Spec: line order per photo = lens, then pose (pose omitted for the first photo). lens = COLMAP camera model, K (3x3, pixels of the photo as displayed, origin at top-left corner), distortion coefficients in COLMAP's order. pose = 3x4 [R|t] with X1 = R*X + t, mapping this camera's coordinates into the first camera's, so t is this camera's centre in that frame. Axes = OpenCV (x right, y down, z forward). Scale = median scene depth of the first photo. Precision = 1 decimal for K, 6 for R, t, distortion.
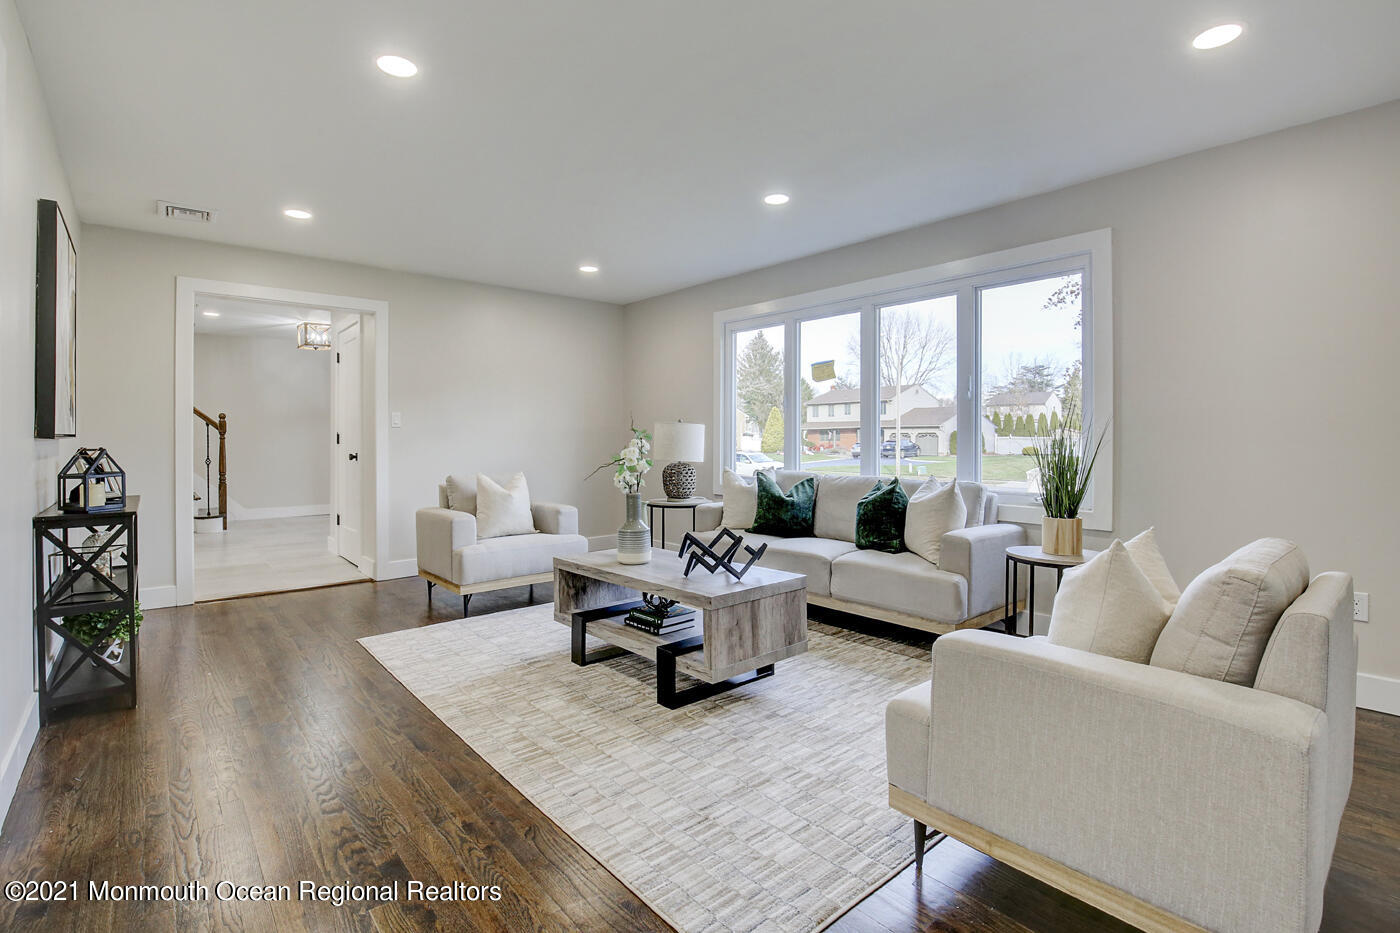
lens RADIAL K [[651.0, 0, 724.7], [0, 651.0, 446.7], [0, 0, 1]] dist [-0.029861, 0.001546]
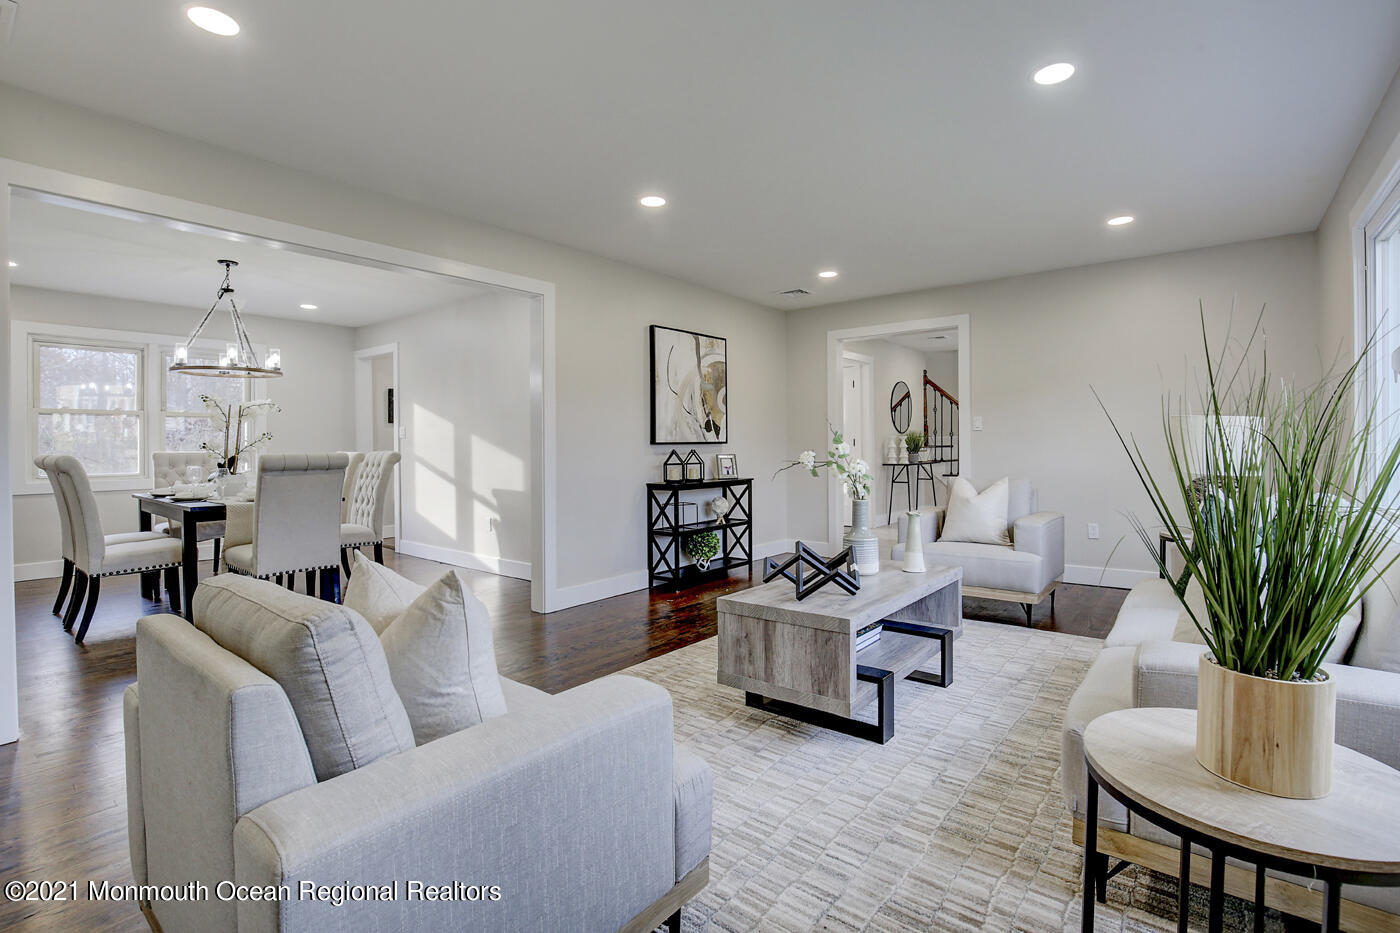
lens RADIAL K [[651.0, 0, 702.8], [0, 651.0, 456.5], [0, 0, 1]] dist [-0.029861, 0.001546]
pose [[0.174214, 0.016820, -0.984564, 0.909533], [-0.005367, 0.999855, 0.016131, -0.006374], [0.984693, 0.002474, 0.174280, 0.744347]]
